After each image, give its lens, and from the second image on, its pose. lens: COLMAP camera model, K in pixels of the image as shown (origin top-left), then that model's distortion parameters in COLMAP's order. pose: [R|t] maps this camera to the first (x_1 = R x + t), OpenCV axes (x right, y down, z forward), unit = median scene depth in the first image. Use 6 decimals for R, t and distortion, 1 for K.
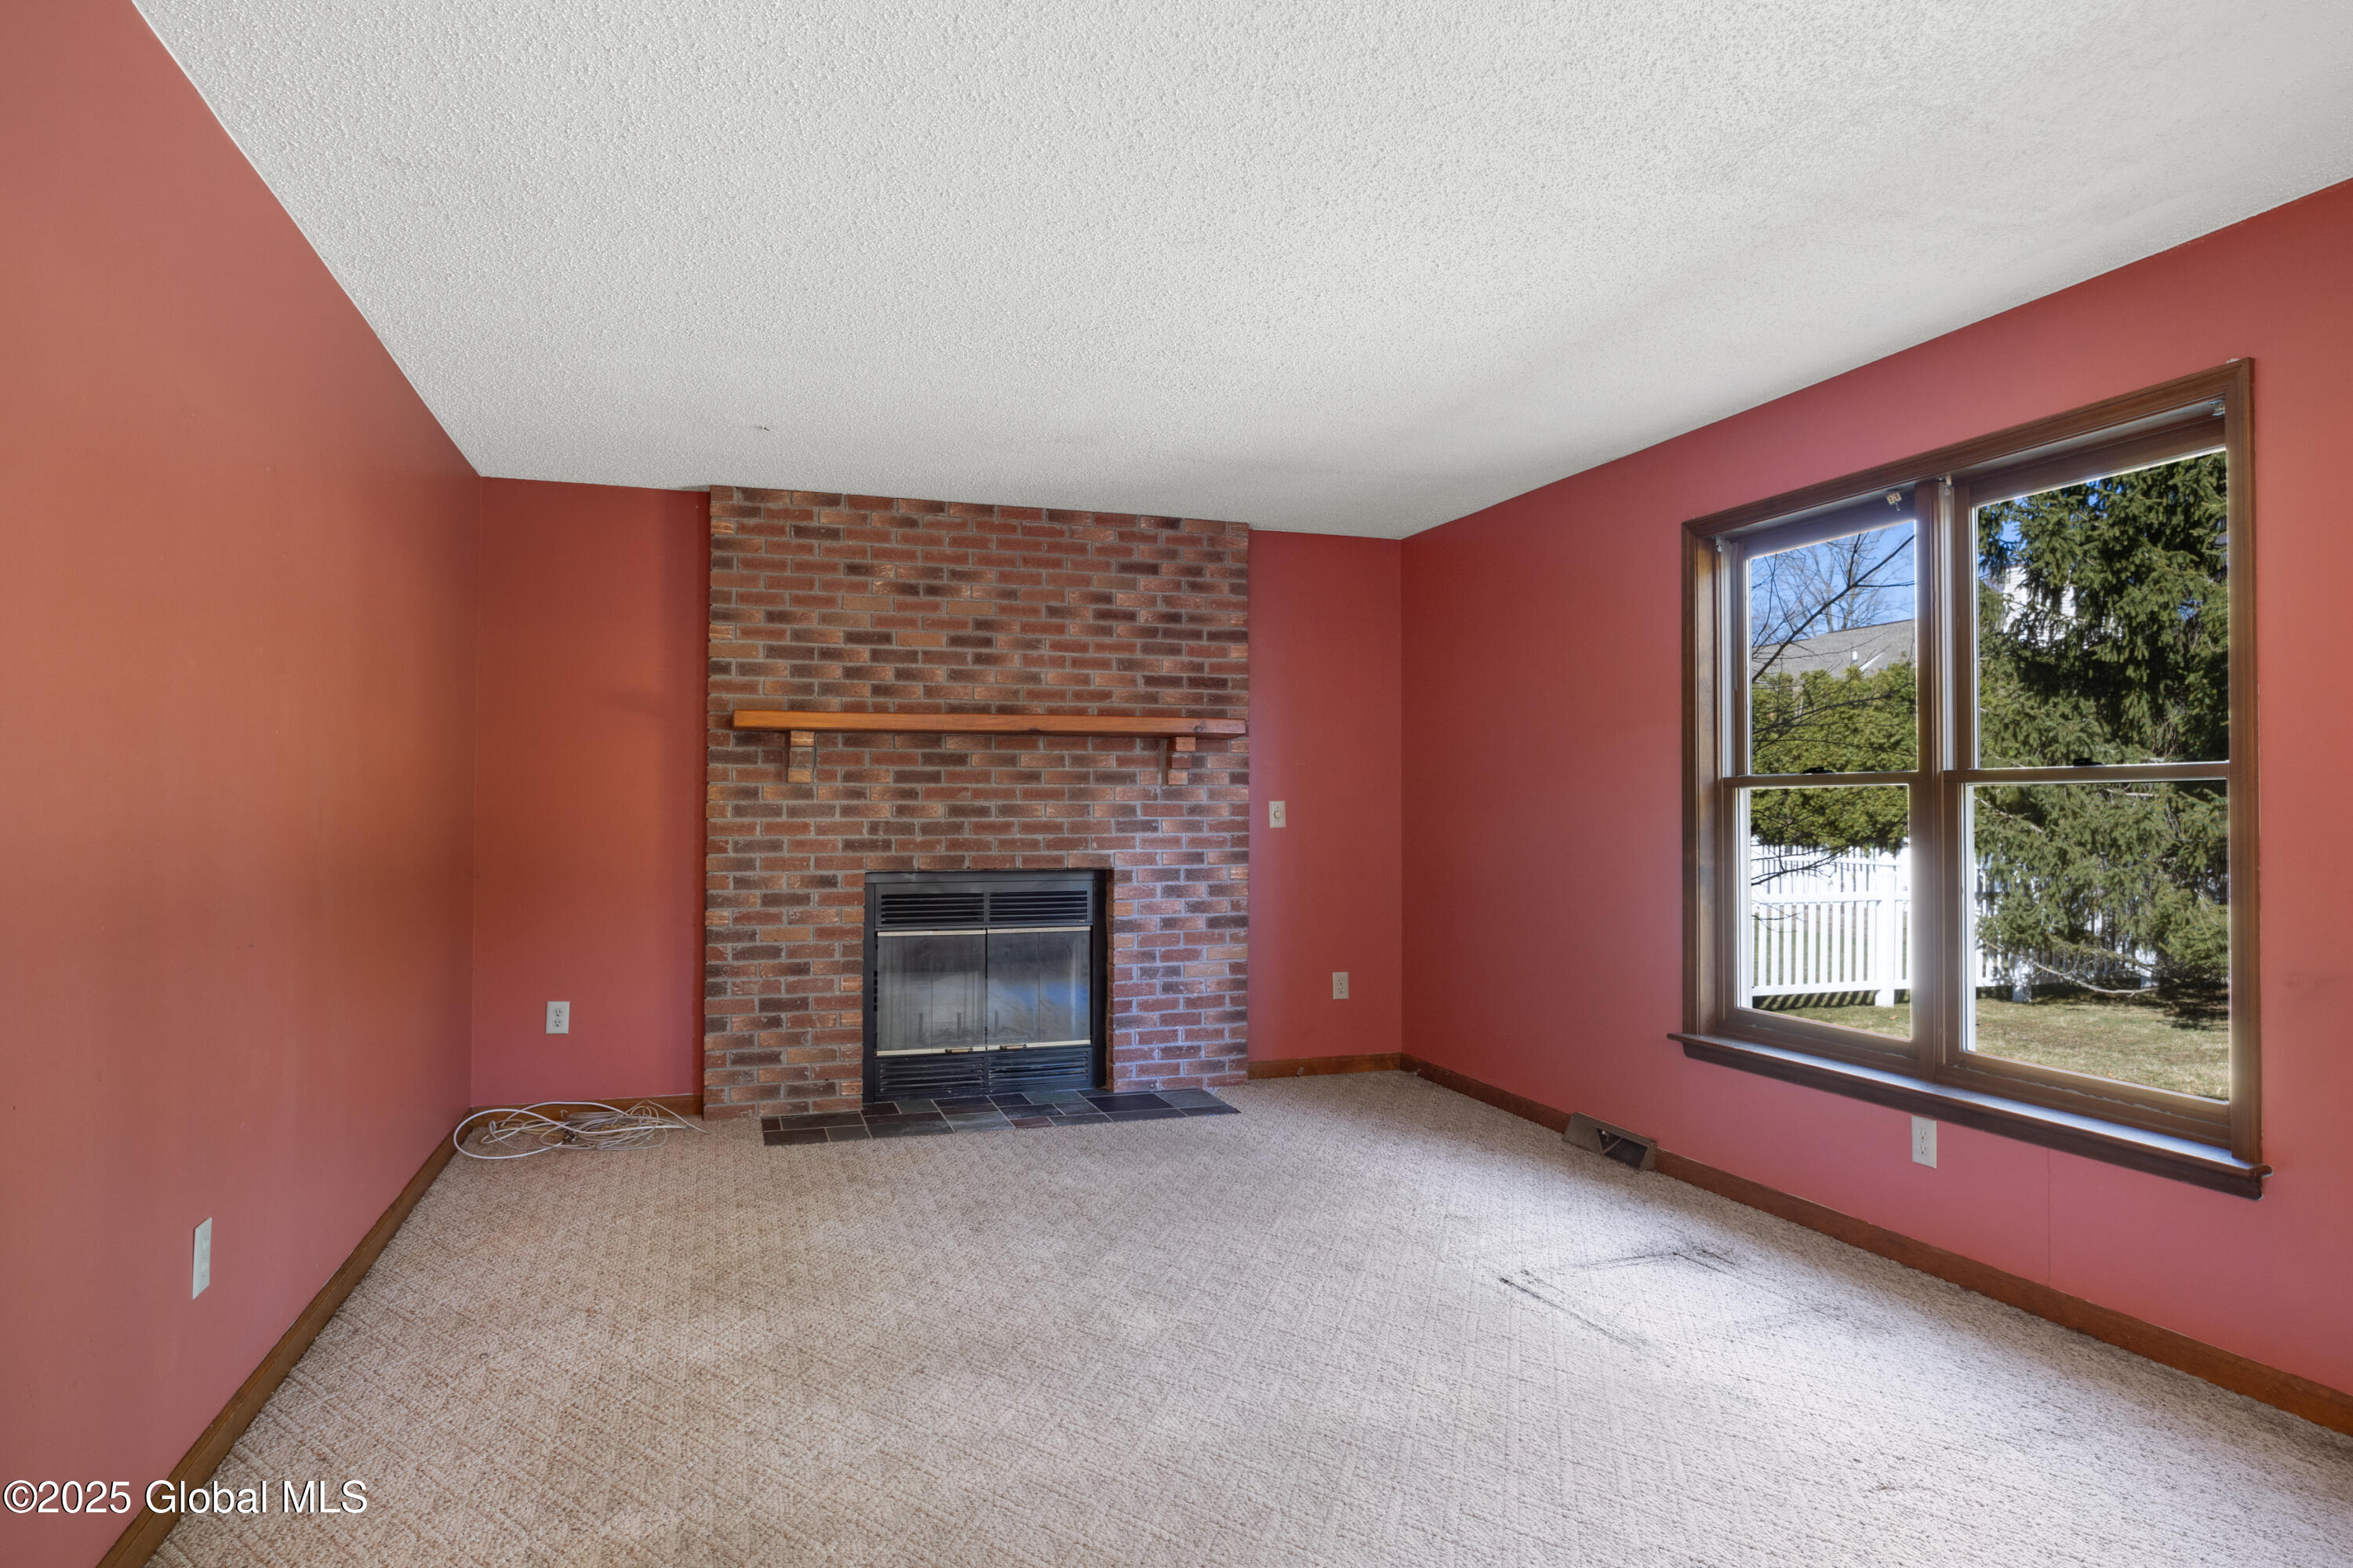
lens RADIAL K [[1373.1, 0, 1193.7], [0, 1373.1, 782.7], [0, 0, 1]] dist [-0.004912, -0.000358]
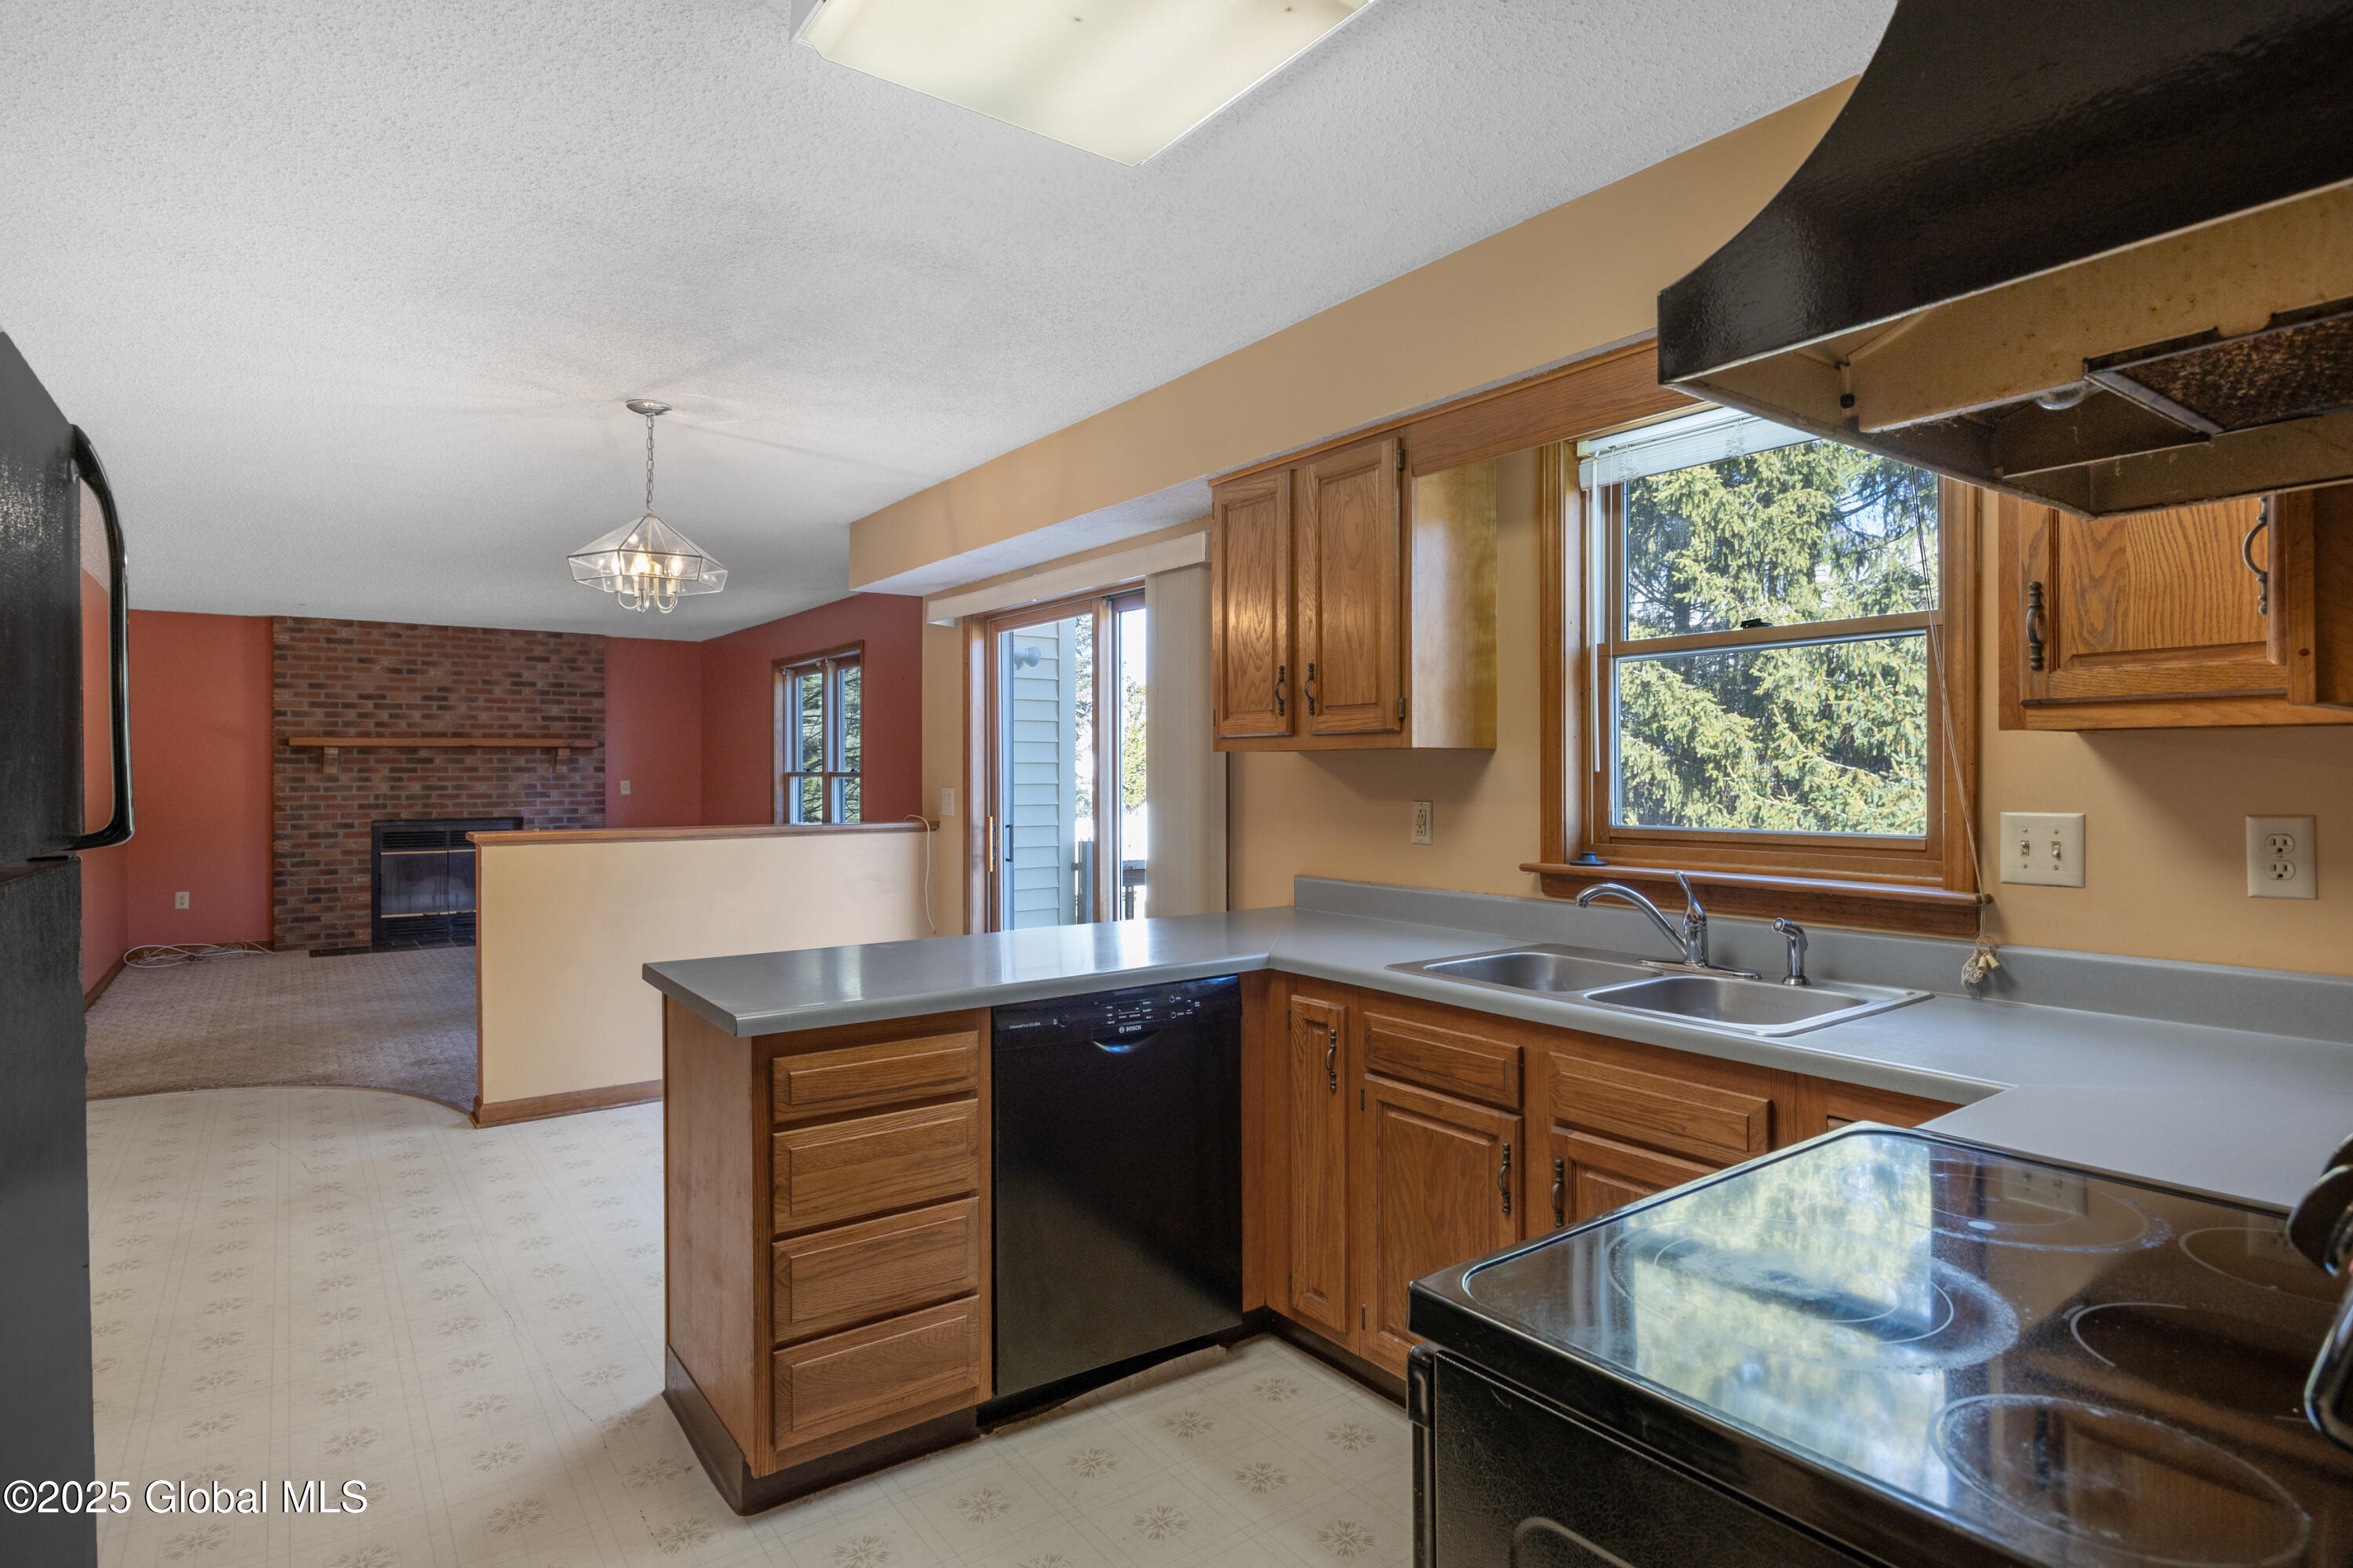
lens RADIAL K [[1270.7, 0, 1215.3], [0, 1270.7, 774.2], [0, 0, 1]] dist [-0.000104, -0.001958]
pose [[0.957406, -0.005562, 0.288691, 0.364873], [-0.001206, 0.999729, 0.023259, -0.040610], [-0.288742, -0.022617, 0.957140, -1.000007]]
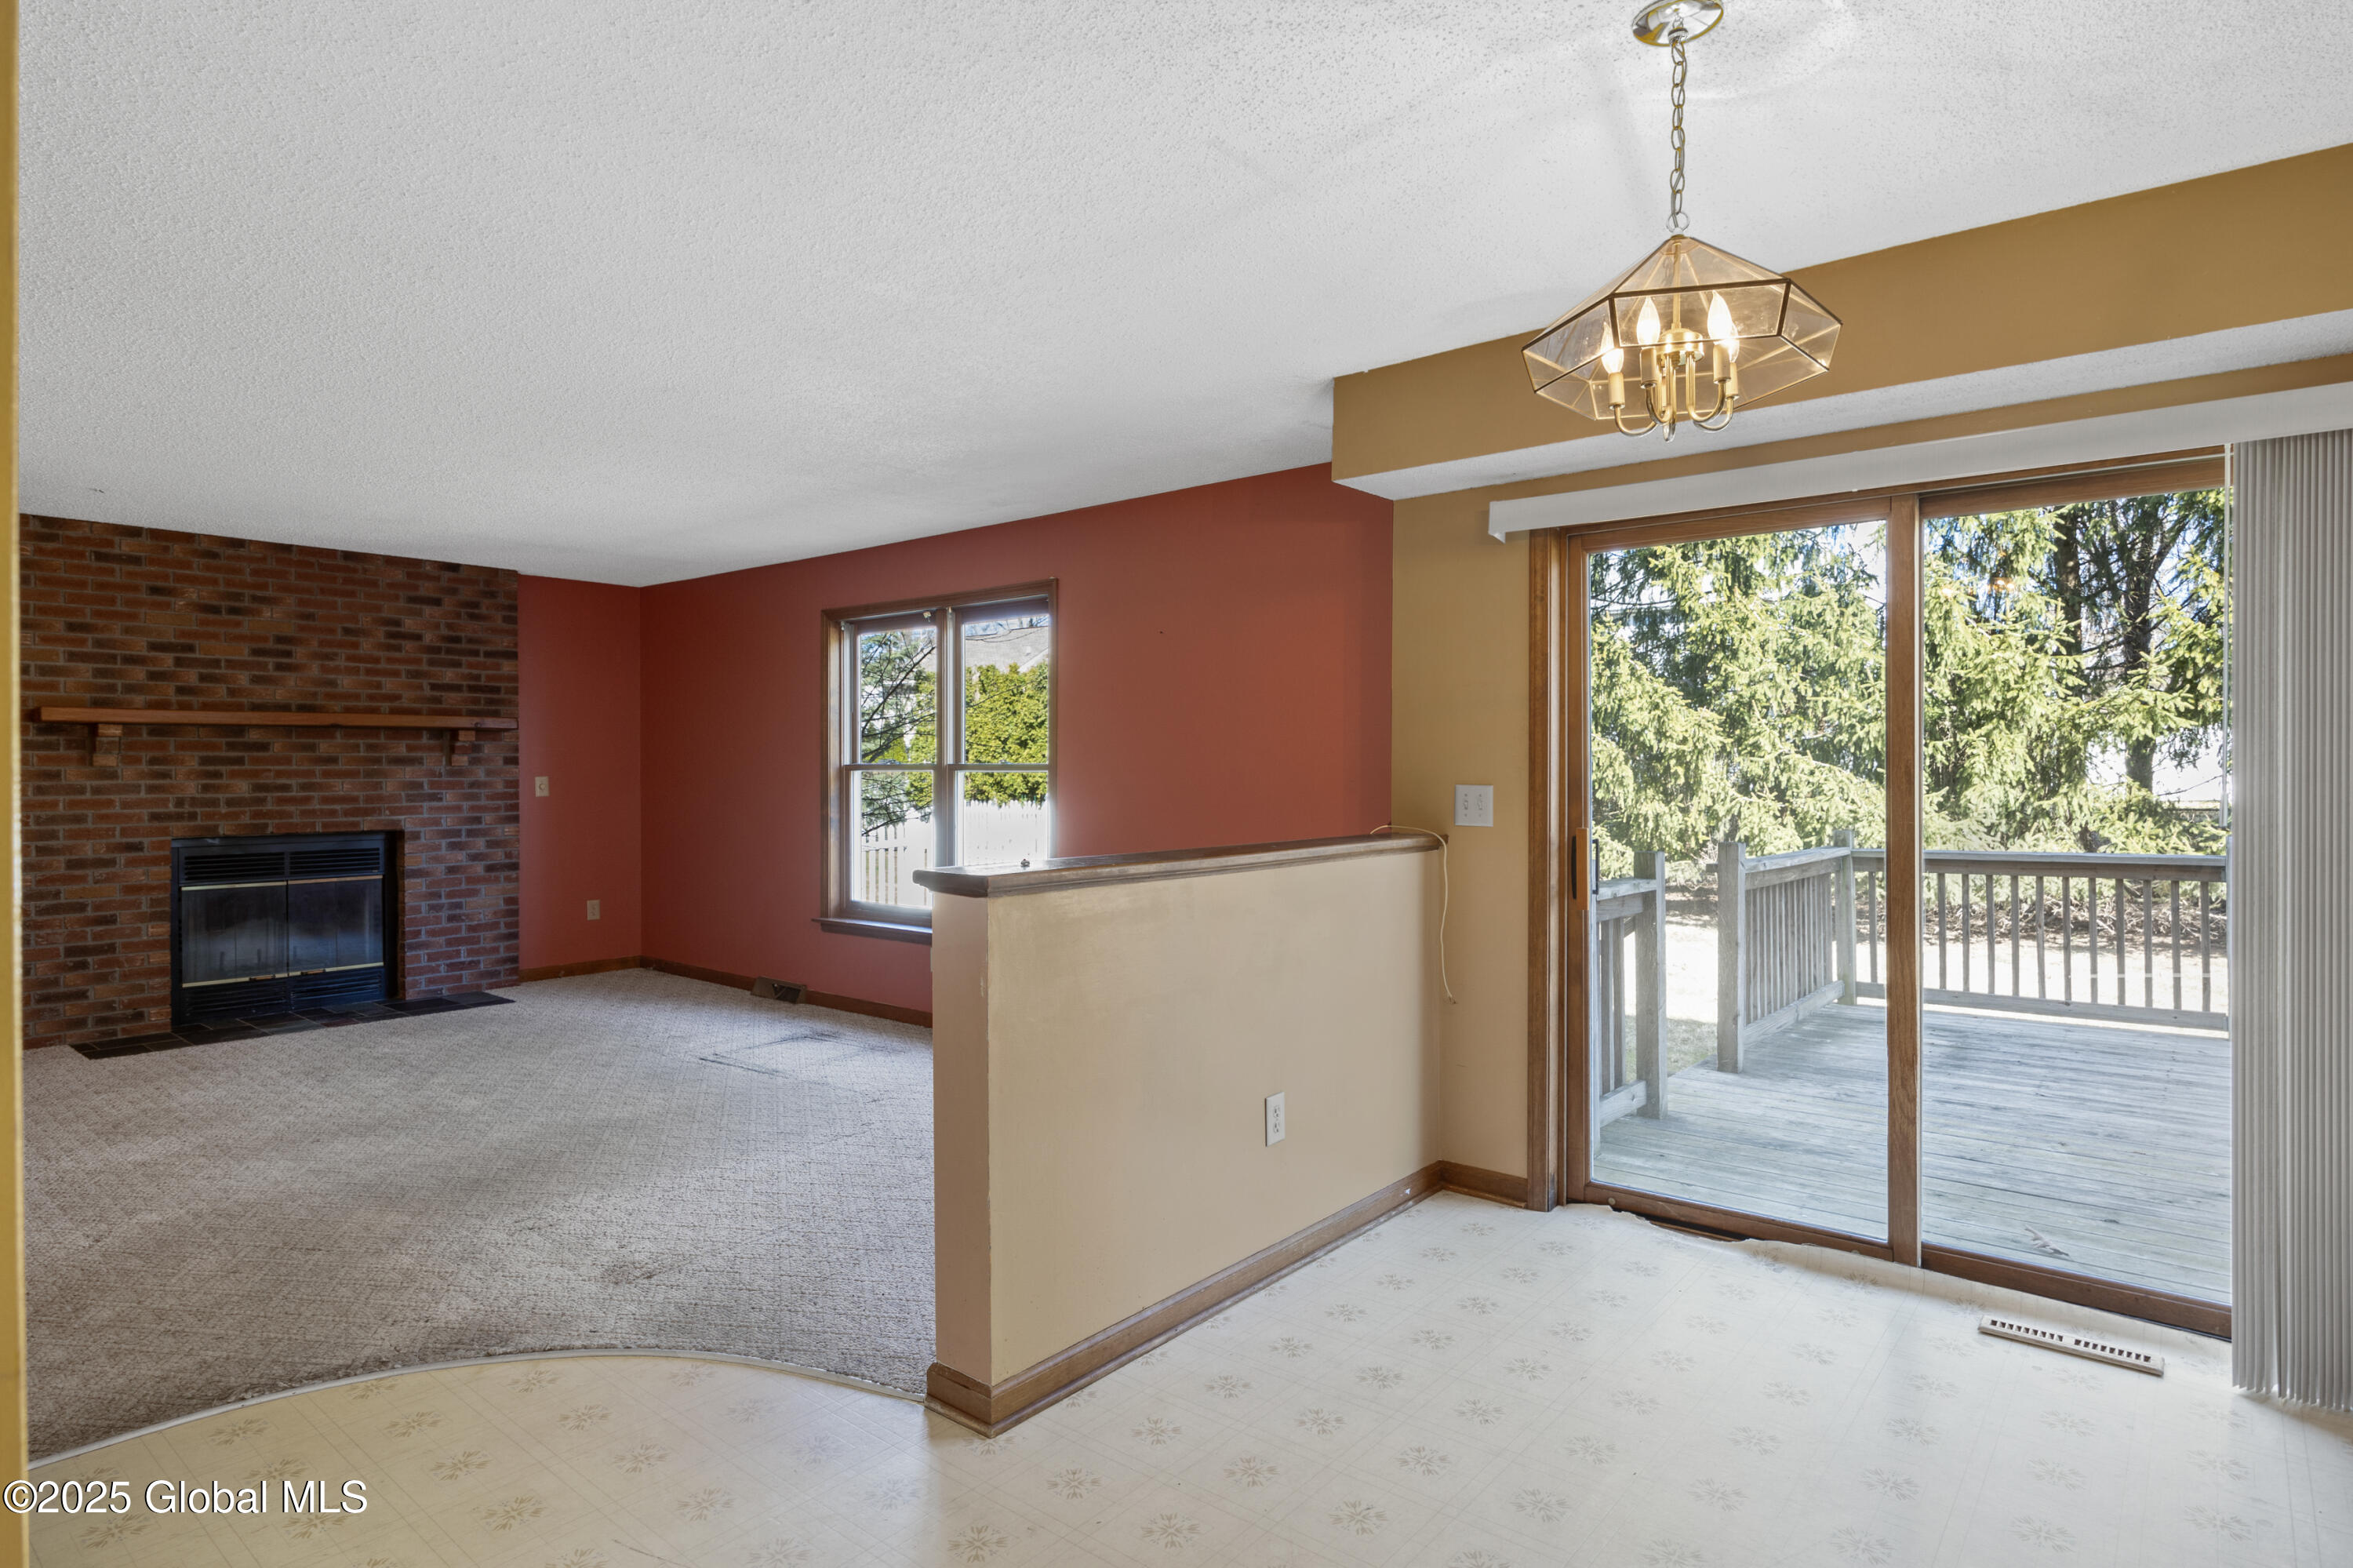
lens RADIAL K [[1270.7, 0, 1182.3], [0, 1270.7, 773.1], [0, 0, 1]] dist [-0.000104, -0.001958]
pose [[0.853398, -0.005048, 0.521236, -0.057946], [-0.006996, 0.999752, 0.021136, -0.023374], [-0.521213, -0.021684, 0.853151, -0.432914]]
